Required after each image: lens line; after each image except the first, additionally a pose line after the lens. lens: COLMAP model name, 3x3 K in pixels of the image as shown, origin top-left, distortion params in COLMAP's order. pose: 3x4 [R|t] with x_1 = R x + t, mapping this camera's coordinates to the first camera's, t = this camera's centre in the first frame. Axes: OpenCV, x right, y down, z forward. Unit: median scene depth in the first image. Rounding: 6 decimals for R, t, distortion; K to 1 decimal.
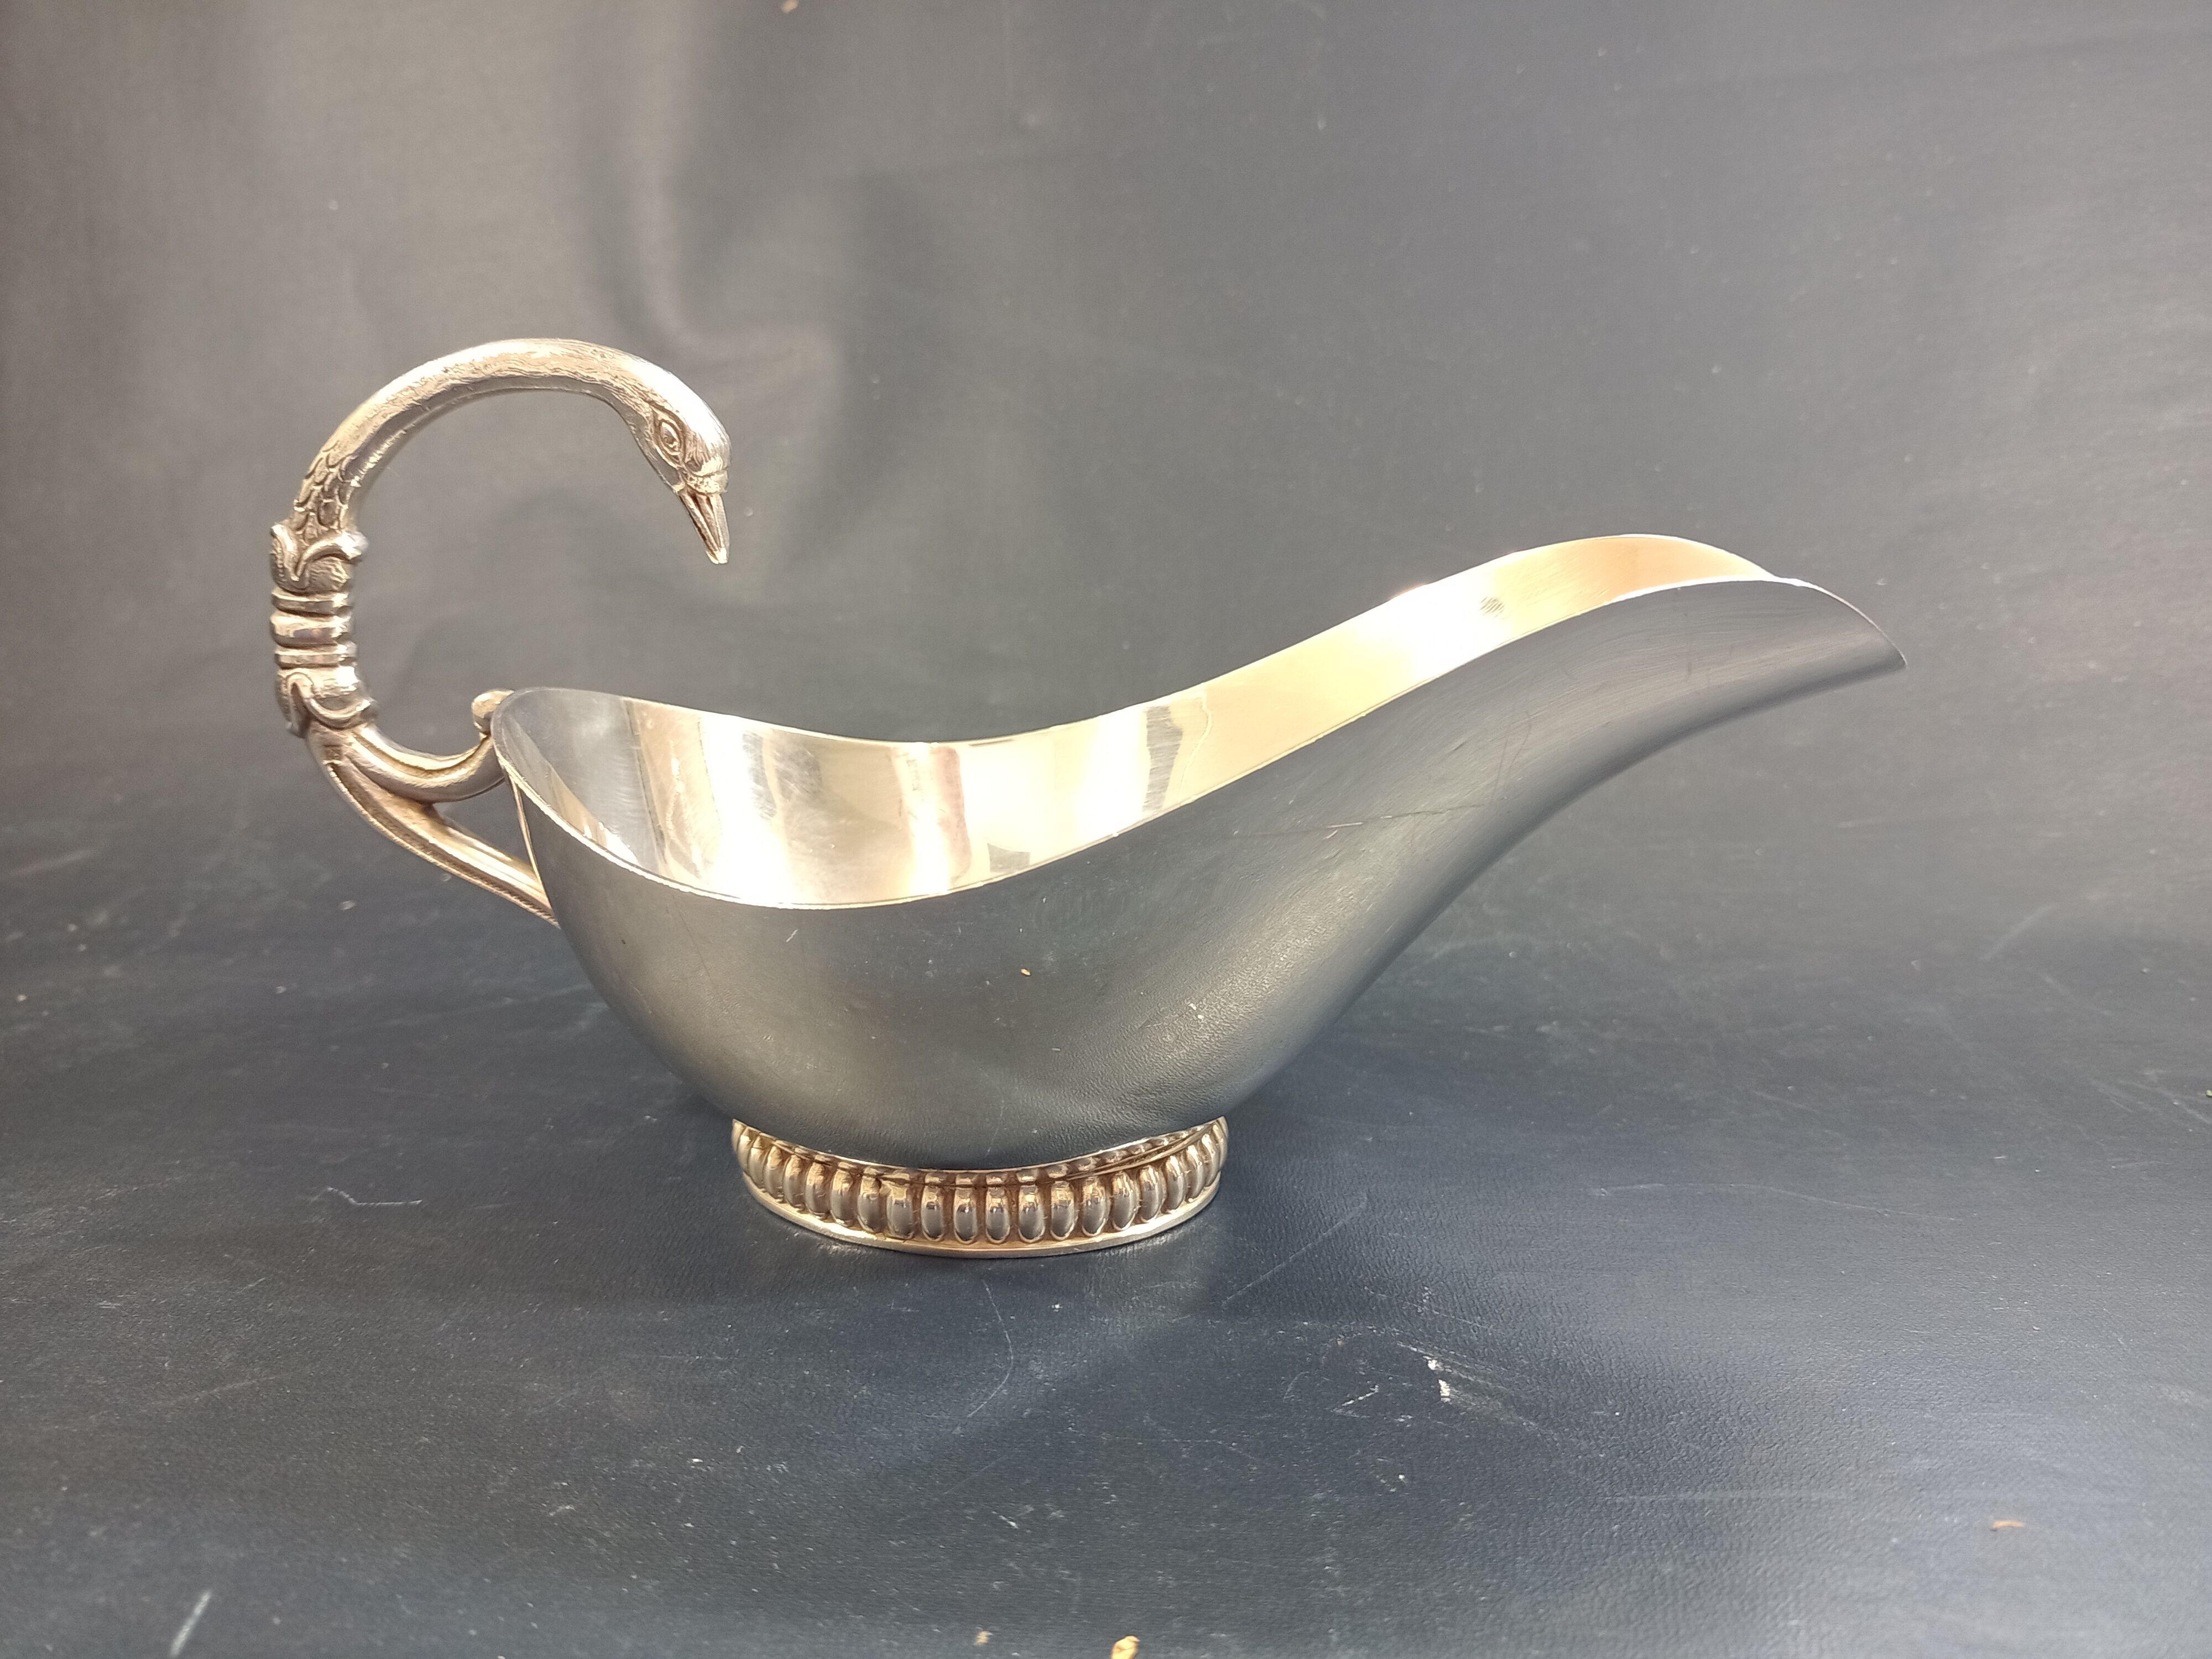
lens RADIAL K [[1742.3, 0, 1100.6], [0, 1742.3, 831.4], [0, 0, 1]] dist [0.012295, -0.011162]
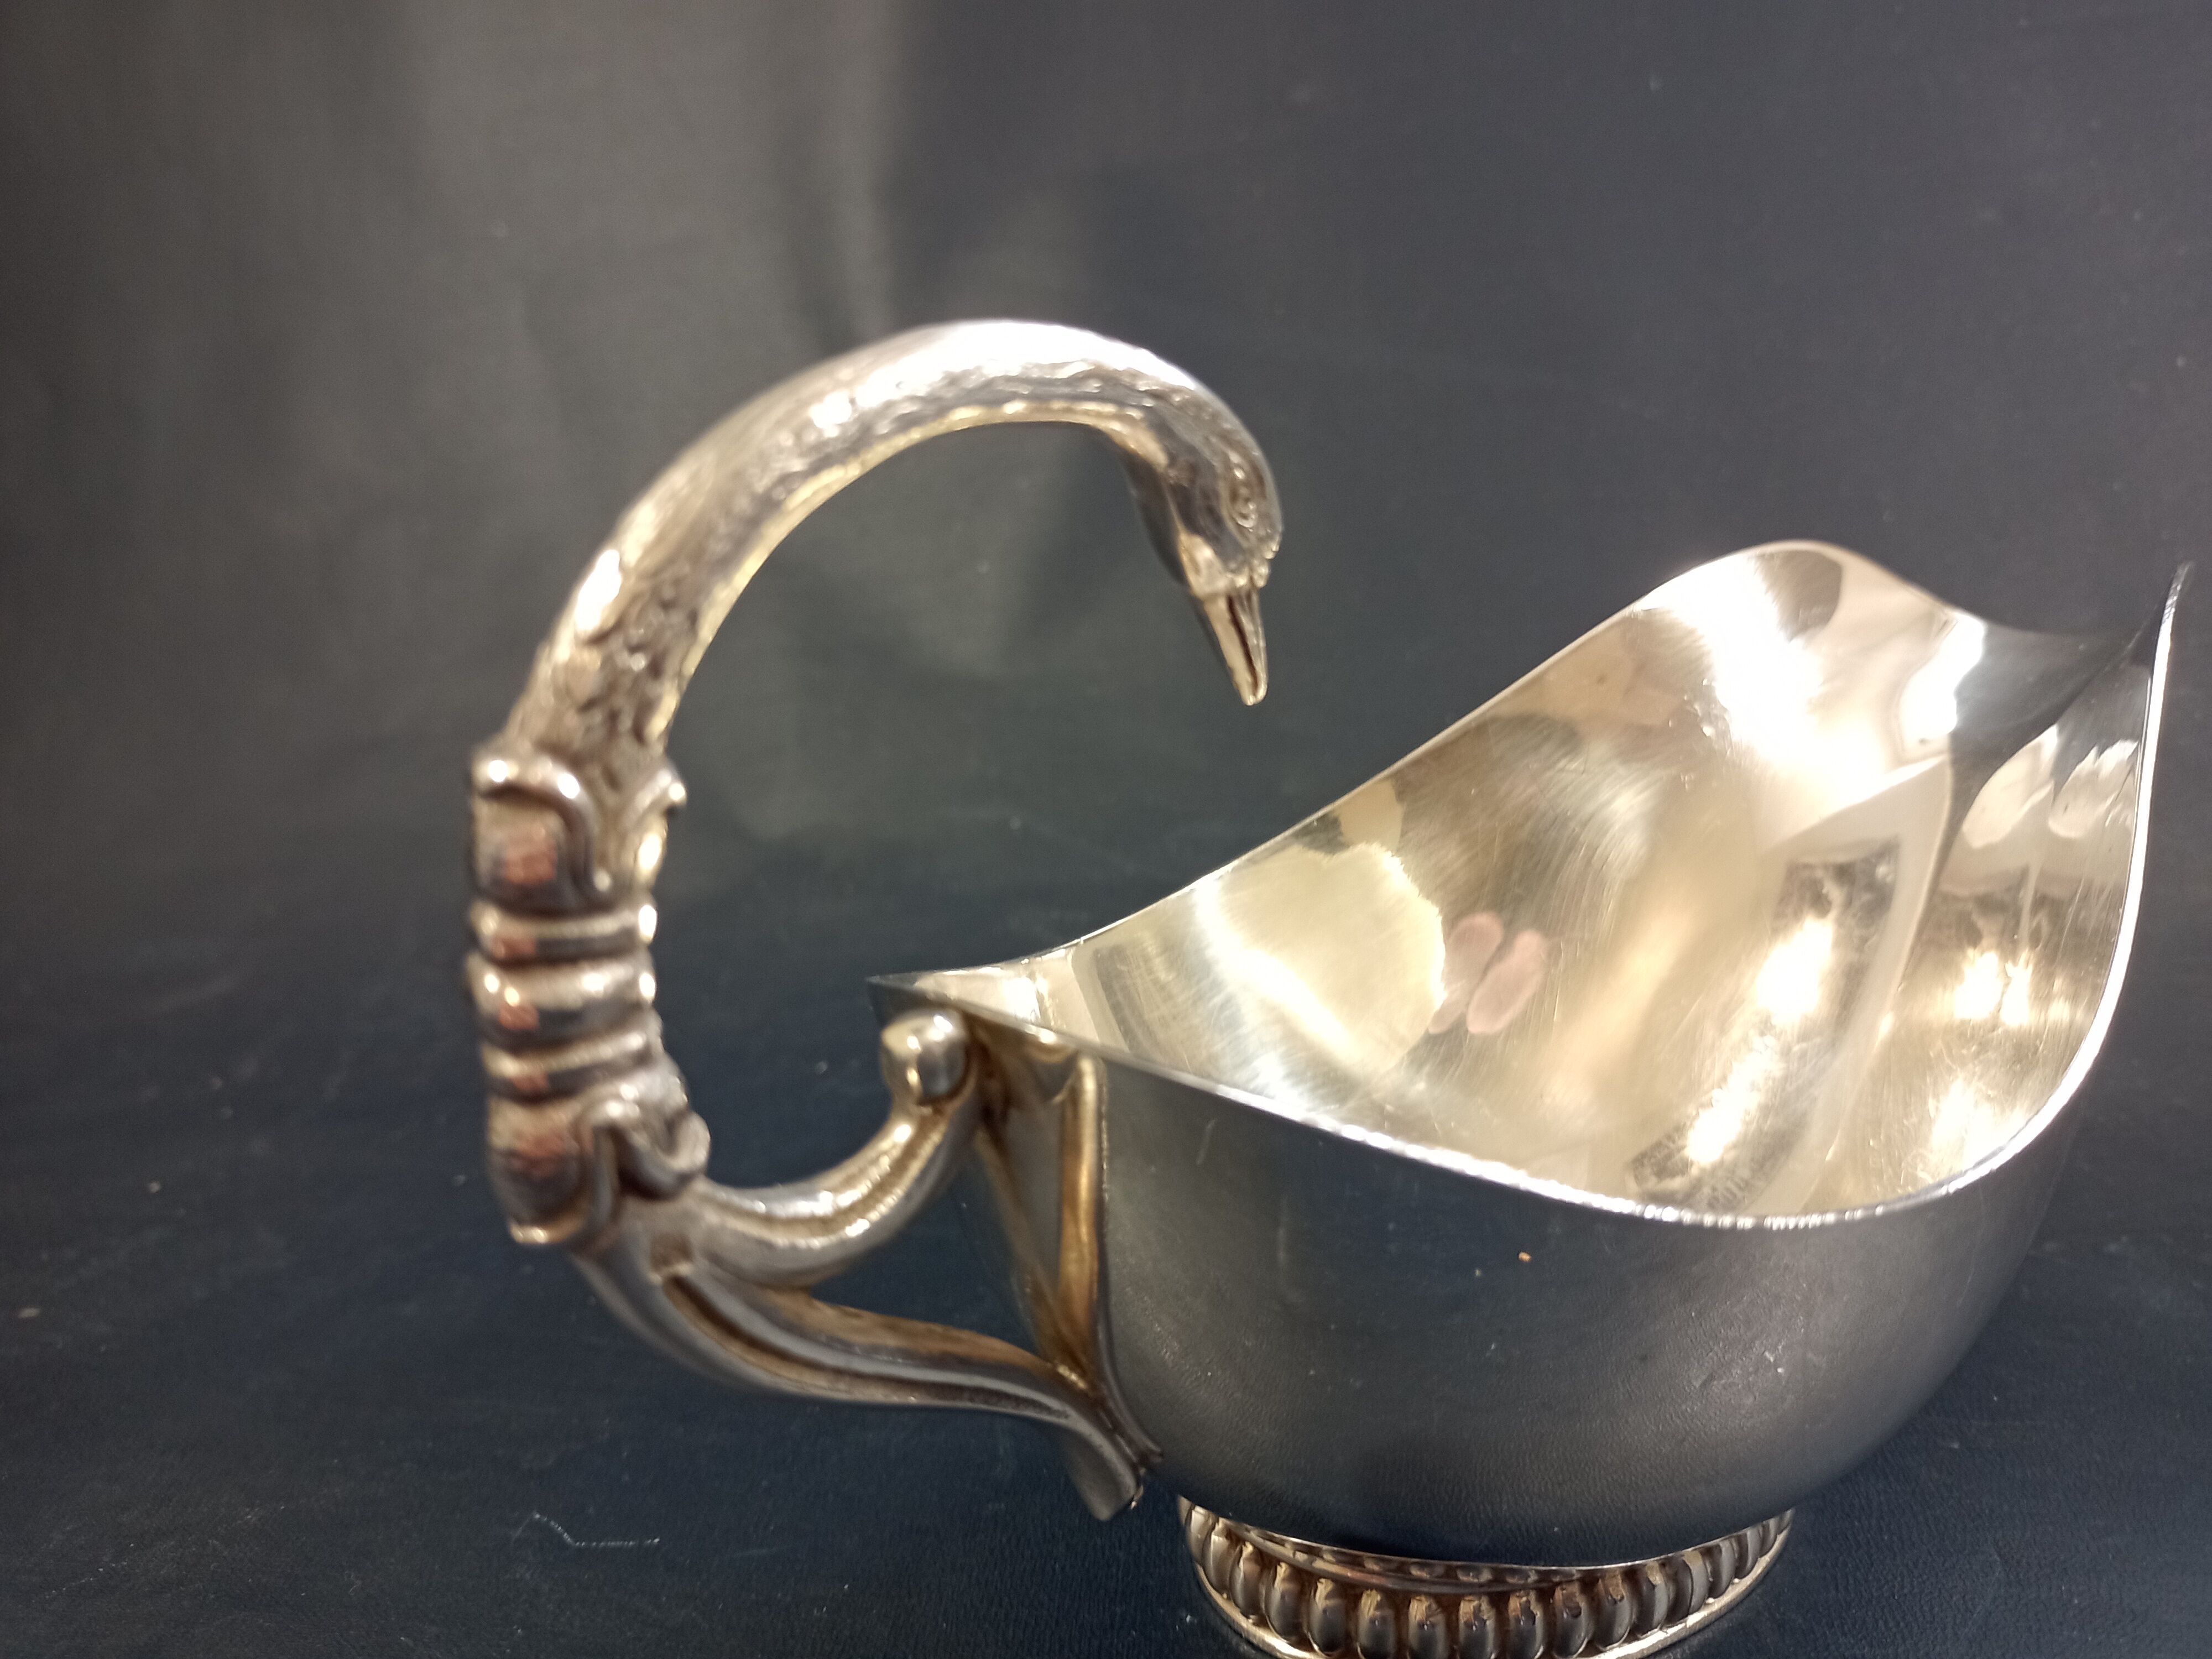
lens RADIAL K [[1742.3, 0, 1095.8], [0, 1742.3, 827.0], [0, 0, 1]] dist [0.012295, -0.011162]
pose [[0.997143, -0.012467, -0.074497, -0.090370], [0.011345, 0.999816, -0.015473, -0.044901], [0.074676, 0.014583, 0.997101, 0.170028]]
